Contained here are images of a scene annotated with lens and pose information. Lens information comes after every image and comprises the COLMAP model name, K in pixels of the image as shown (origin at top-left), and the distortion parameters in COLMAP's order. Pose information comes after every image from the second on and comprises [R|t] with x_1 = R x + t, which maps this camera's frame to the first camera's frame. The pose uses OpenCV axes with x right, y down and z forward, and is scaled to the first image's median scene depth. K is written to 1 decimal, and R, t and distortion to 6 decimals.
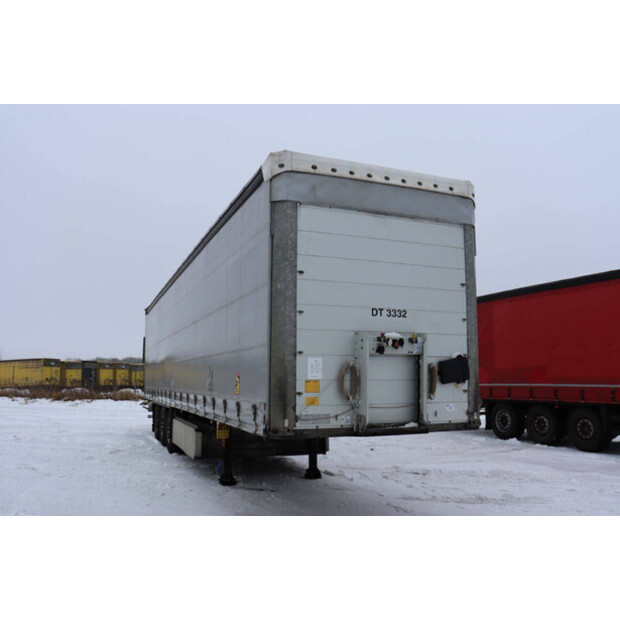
lens RADIAL K [[556.6, 0, 320.9], [0, 556.6, 311.0], [0, 0, 1]] dist [-0.112029, 0.022246]
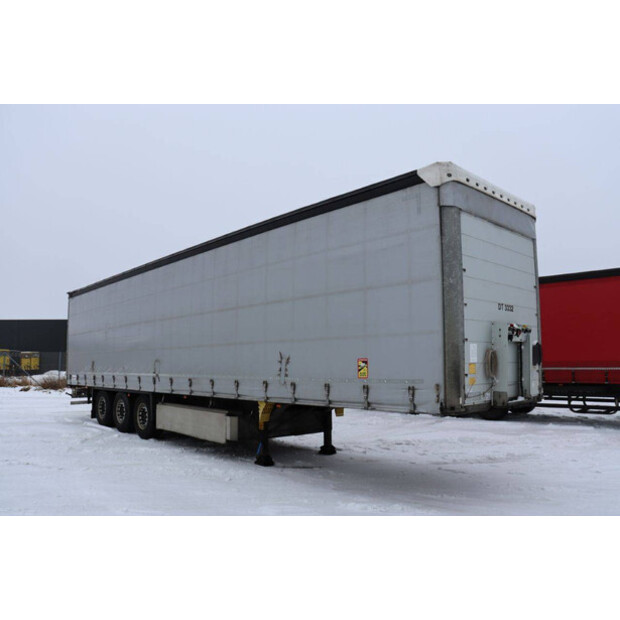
lens RADIAL K [[506.5, 0, 310.8], [0, 506.5, 310.7], [0, 0, 1]] dist [-0.123516, 0.003975]
pose [[0.938393, 0.029822, 0.344280, -0.660860], [-0.035283, 0.999331, 0.009607, 0.015260], [-0.343764, -0.021162, 0.938818, 0.127578]]
